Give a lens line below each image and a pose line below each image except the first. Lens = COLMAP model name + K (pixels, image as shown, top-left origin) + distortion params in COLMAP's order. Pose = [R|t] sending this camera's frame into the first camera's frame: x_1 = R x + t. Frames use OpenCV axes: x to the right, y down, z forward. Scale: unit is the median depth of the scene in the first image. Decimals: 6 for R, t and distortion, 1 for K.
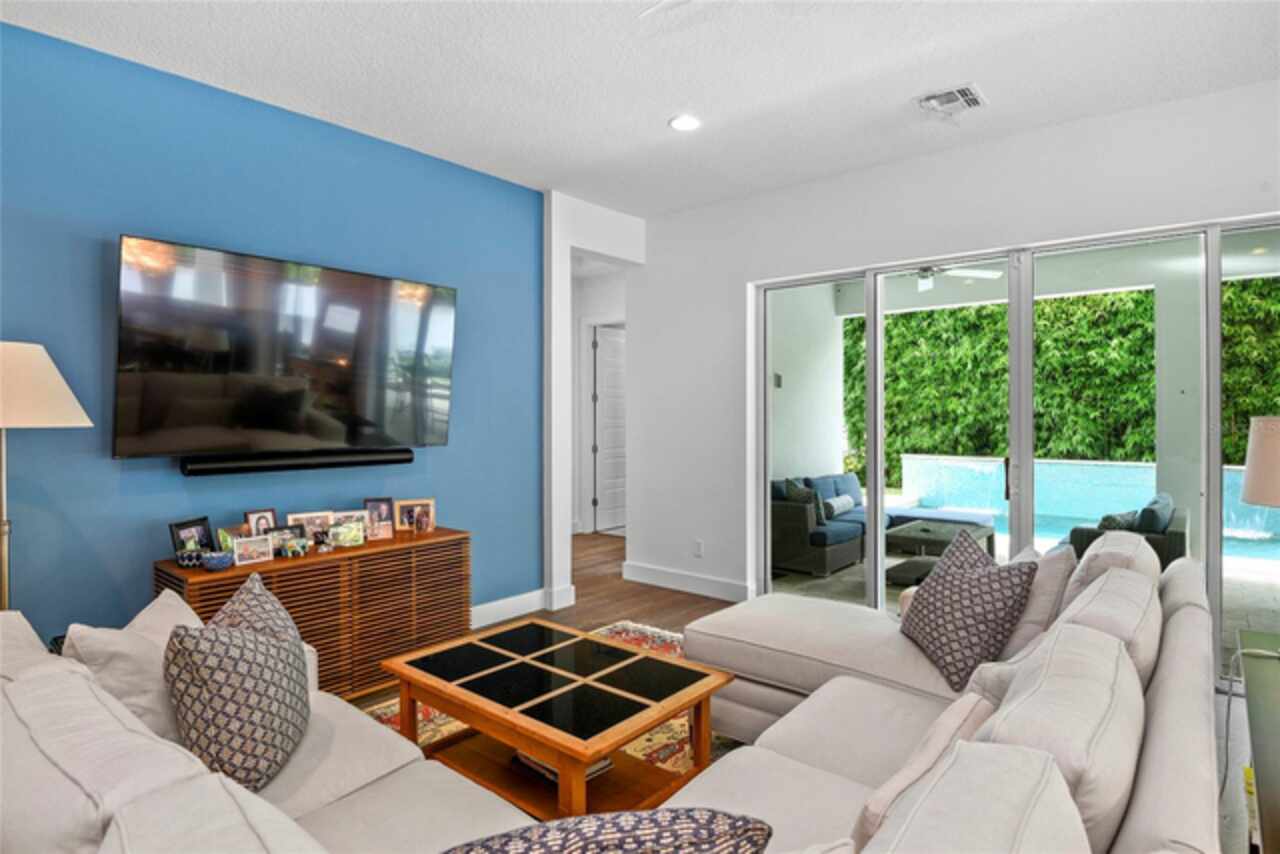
lens RADIAL K [[682.1, 0, 637.8], [0, 682.1, 411.4], [0, 0, 1]] dist [-0.000869, -0.000042]
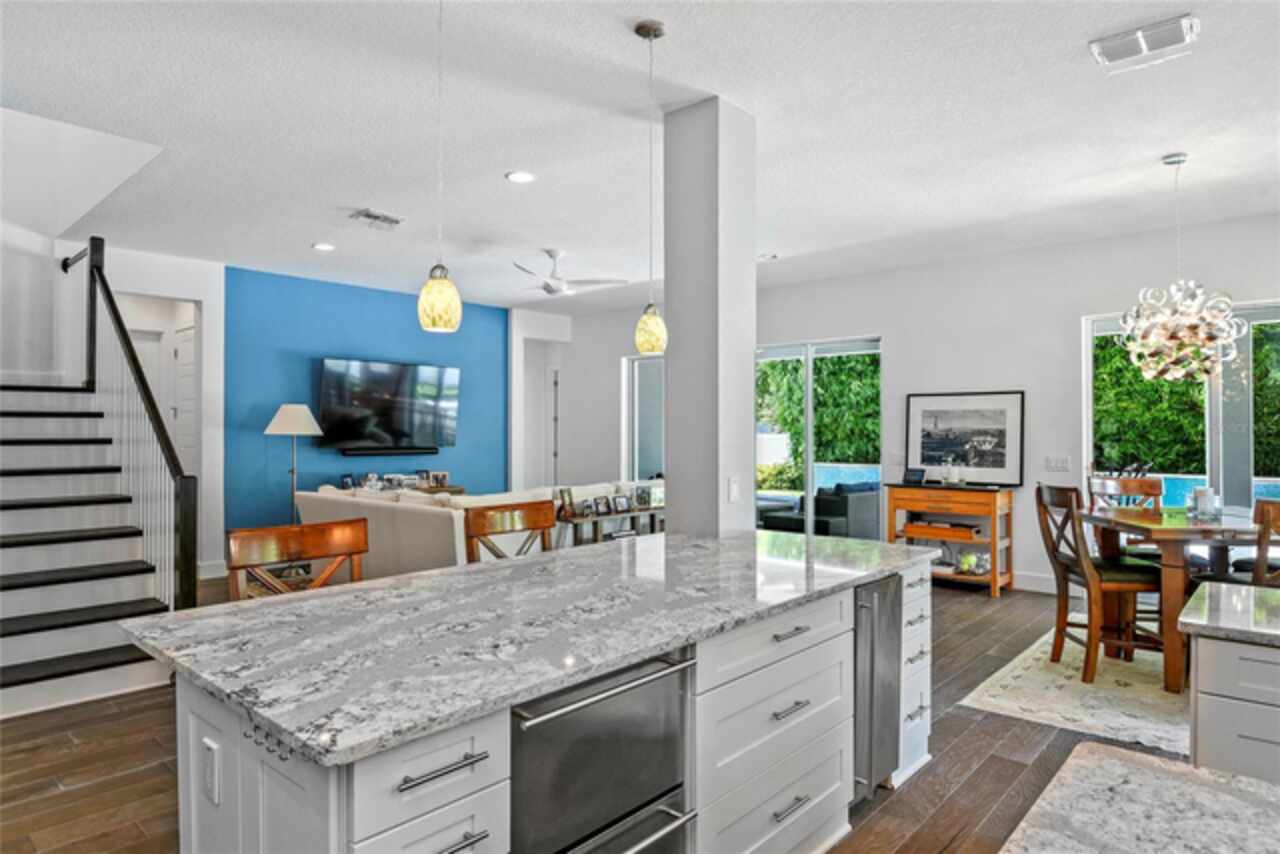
lens RADIAL K [[733.5, 0, 640.0], [0, 733.5, 427.0], [0, 0, 1]] dist [0.001436, -0.000491]
pose [[0.999607, 0.003861, -0.027763, 0.259836], [-0.003869, 0.999992, -0.000237, -0.005371], [0.027762, 0.000345, 0.999615, -0.913819]]
